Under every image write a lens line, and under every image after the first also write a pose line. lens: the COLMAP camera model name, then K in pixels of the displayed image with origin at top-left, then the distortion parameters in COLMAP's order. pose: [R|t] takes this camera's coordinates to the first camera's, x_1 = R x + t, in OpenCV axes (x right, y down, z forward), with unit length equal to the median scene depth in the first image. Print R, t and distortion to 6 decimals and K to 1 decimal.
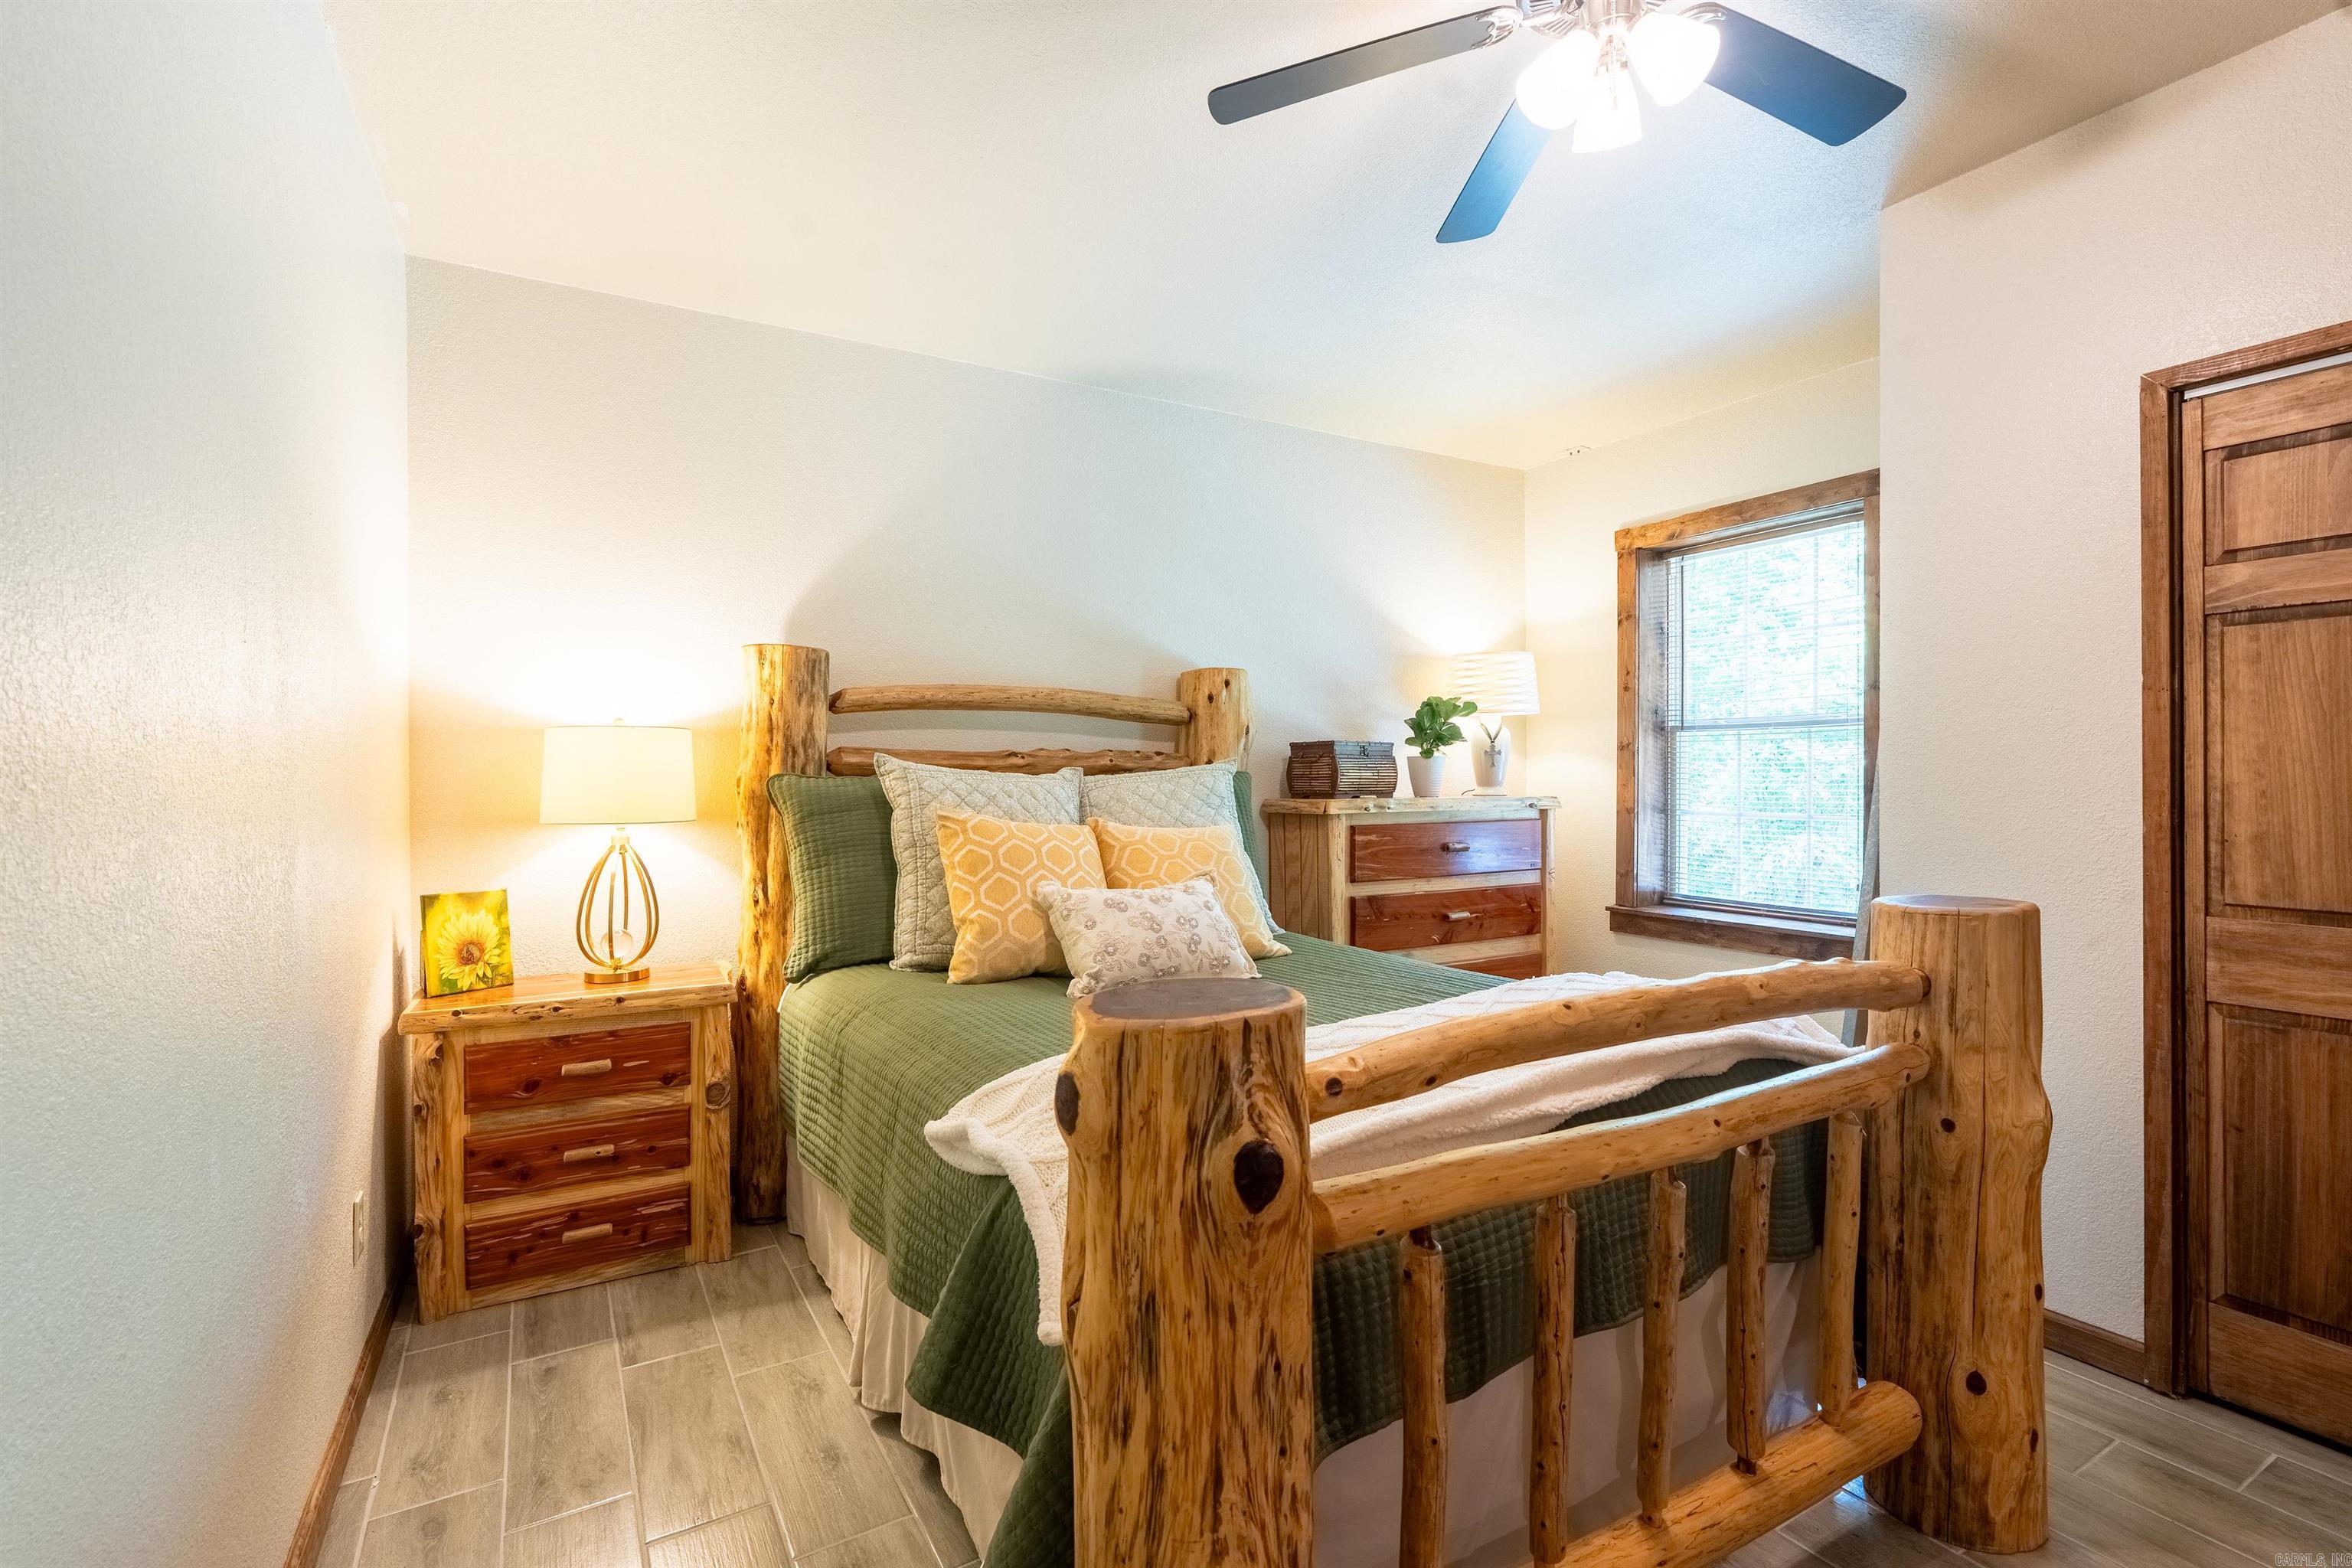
lens RADIAL K [[1051.1, 0, 1181.2], [0, 1051.1, 777.2], [0, 0, 1]] dist [-0.005976, 0.001856]
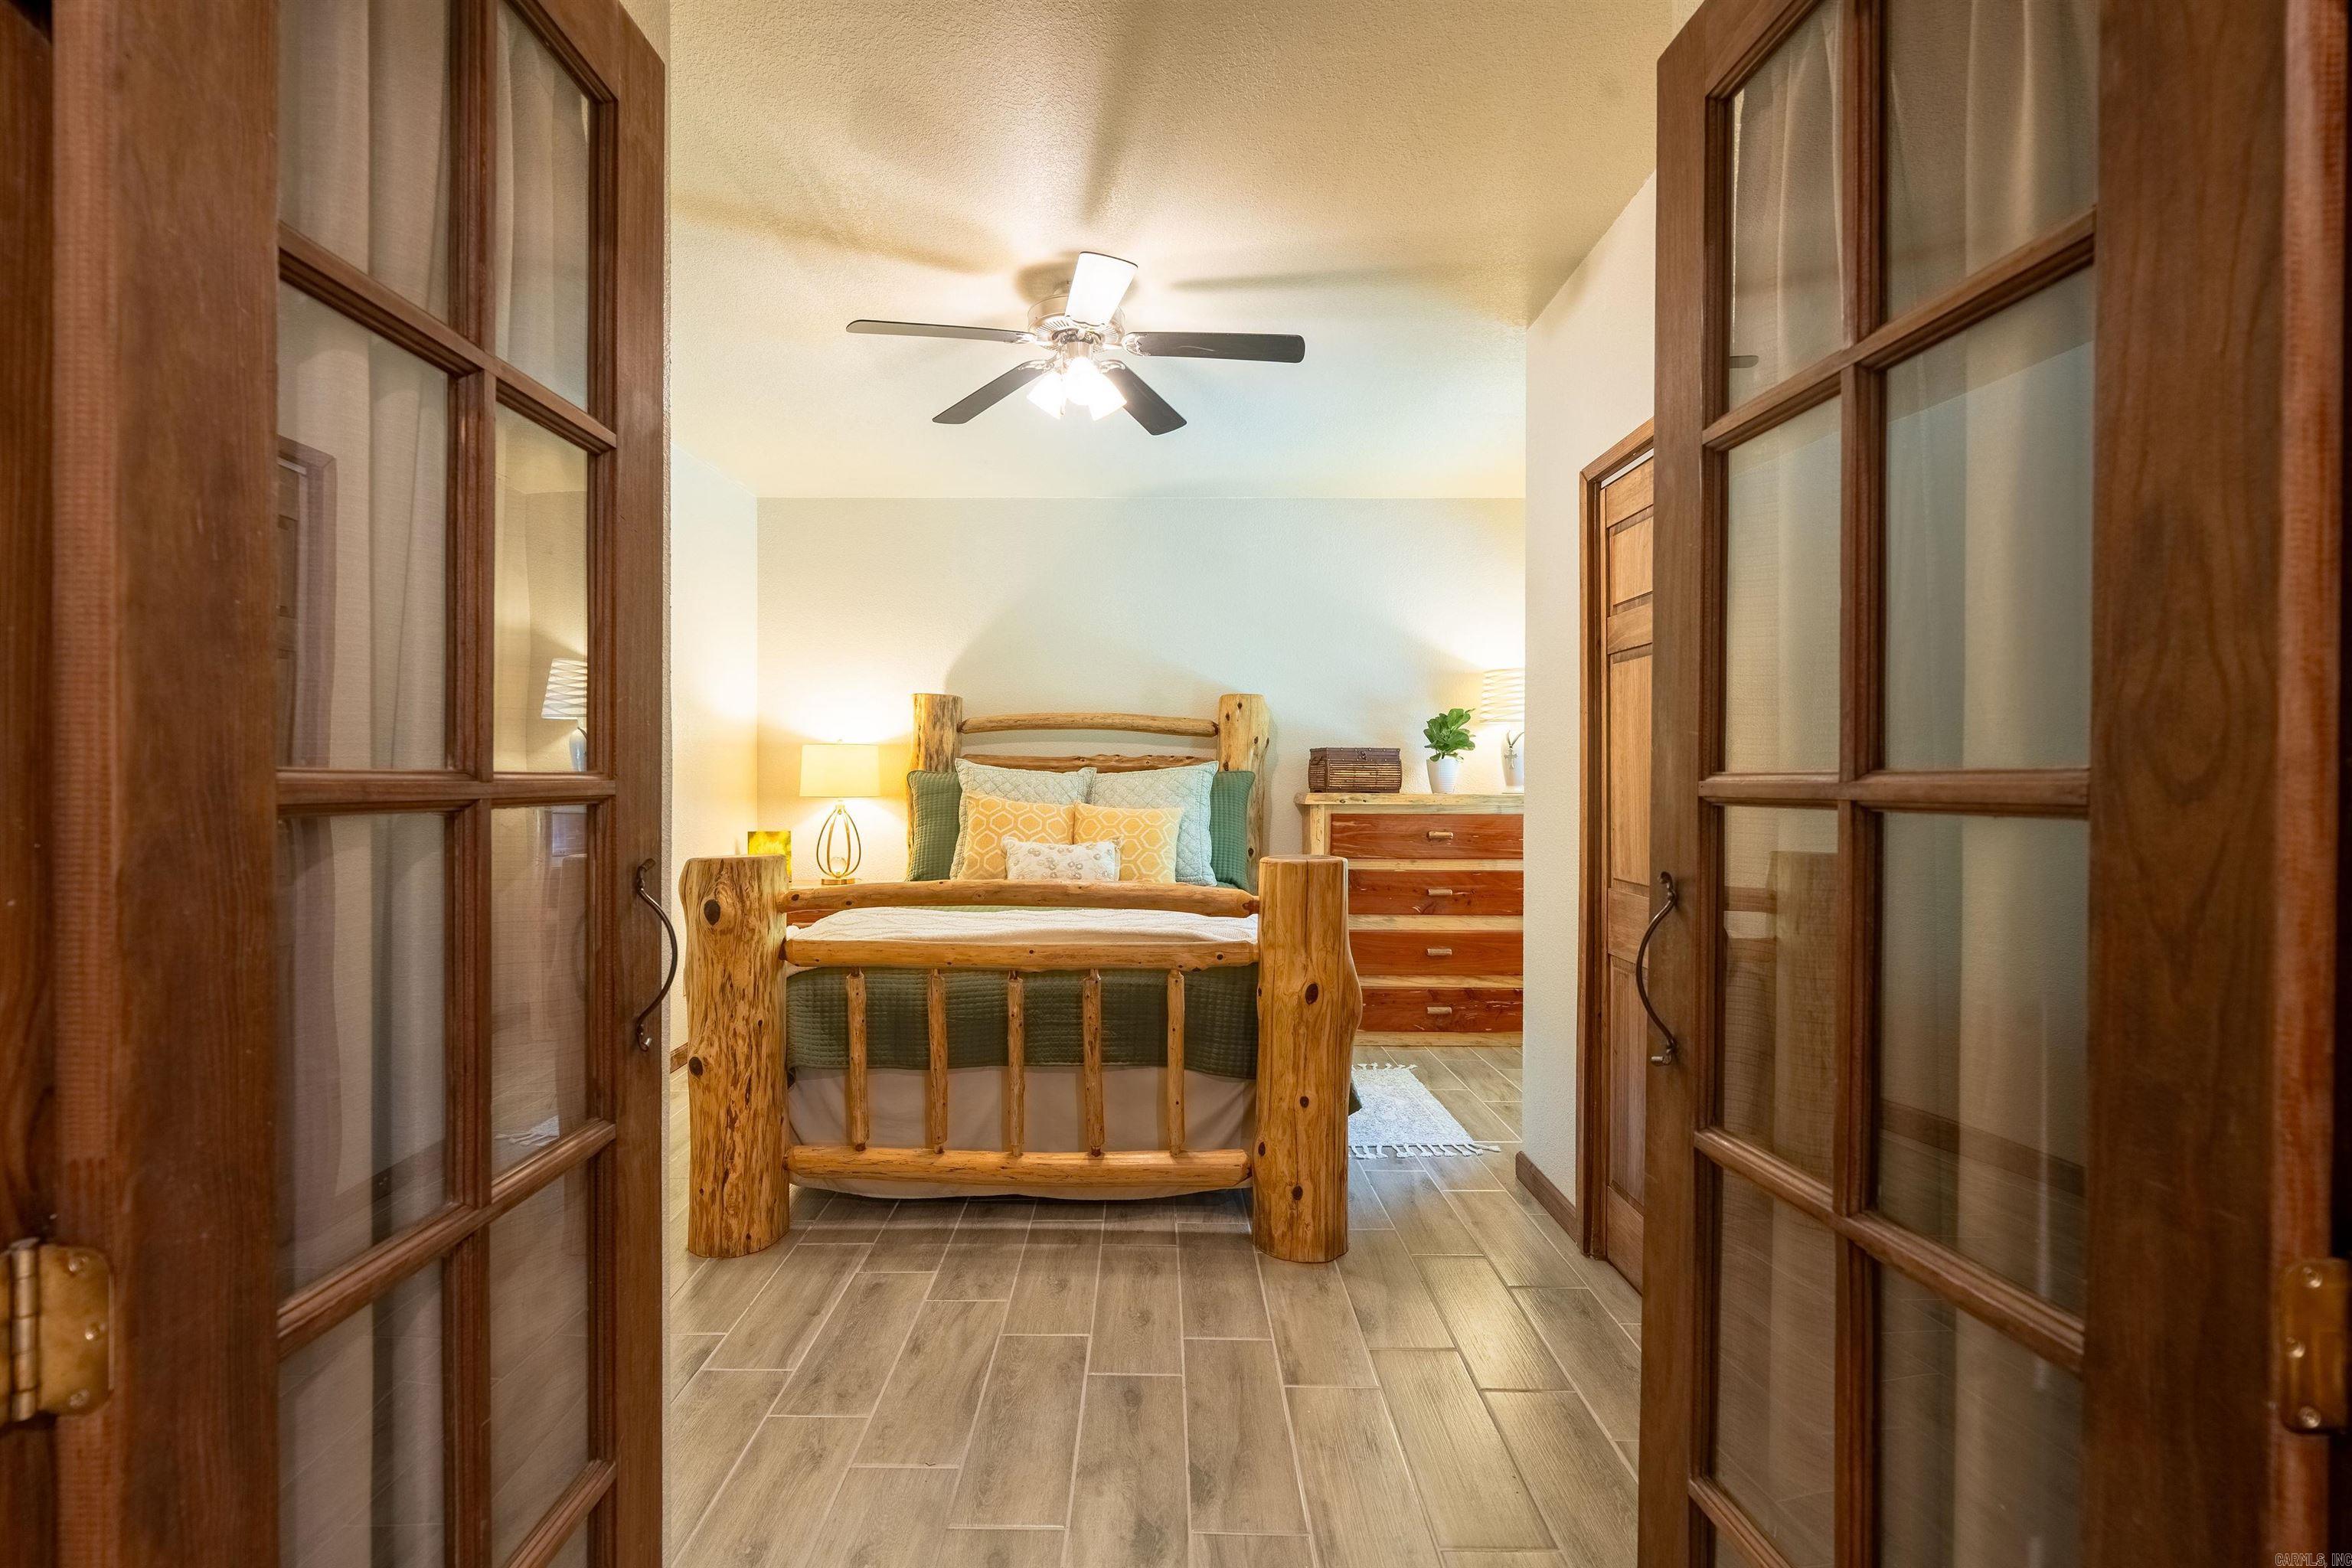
lens RADIAL K [[1051.1, 0, 1170.2], [0, 1051.1, 783.8], [0, 0, 1]] dist [-0.005976, 0.001856]
pose [[0.869775, 0.013119, -0.493275, 0.732017], [-0.008610, 0.999898, 0.011411, -0.004163], [0.493374, -0.005678, 0.869799, -0.250480]]
